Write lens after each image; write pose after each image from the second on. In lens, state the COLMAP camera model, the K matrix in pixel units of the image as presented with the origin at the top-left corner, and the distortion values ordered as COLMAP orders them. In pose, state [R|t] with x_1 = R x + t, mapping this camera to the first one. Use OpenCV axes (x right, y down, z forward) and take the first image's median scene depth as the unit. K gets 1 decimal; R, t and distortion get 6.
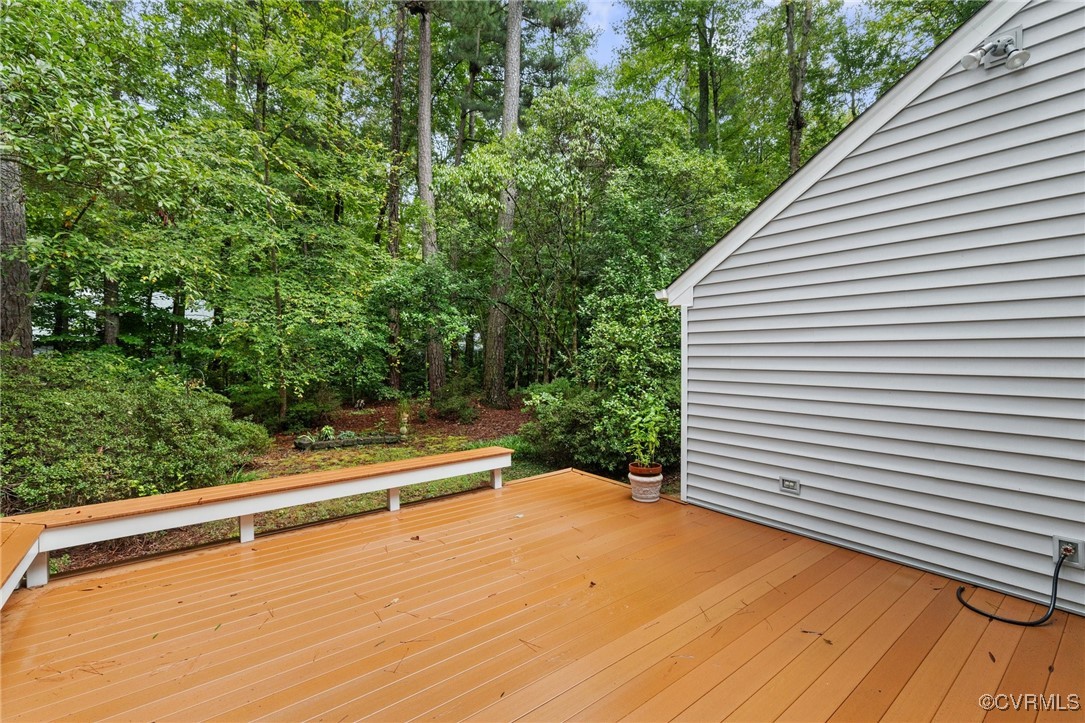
lens RADIAL K [[474.8, 0, 486.0], [0, 474.8, 366.0], [0, 0, 1]] dist [-0.001636, -0.000064]
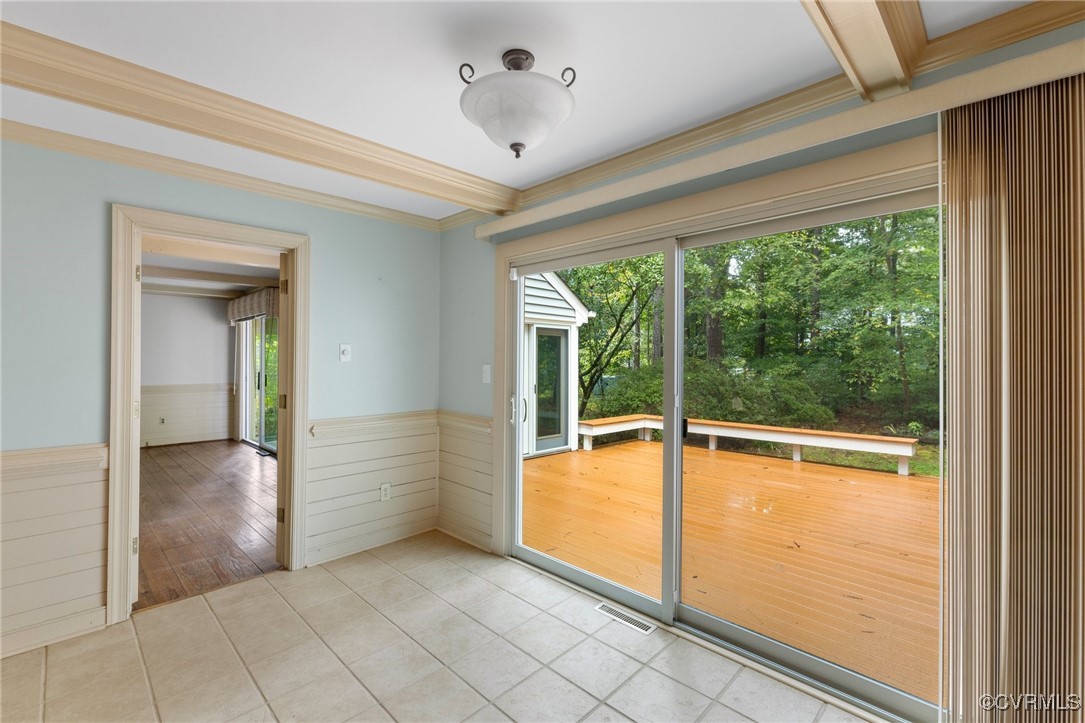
lens RADIAL K [[477.7, 0, 524.2], [0, 477.7, 359.8], [0, 0, 1]] dist [-0.000121, -0.000168]
pose [[0.144984, 0.003050, -0.989429, 1.047543], [-0.026083, 0.999659, -0.000740, 0.022041], [0.989090, 0.025915, 0.145014, -0.010243]]
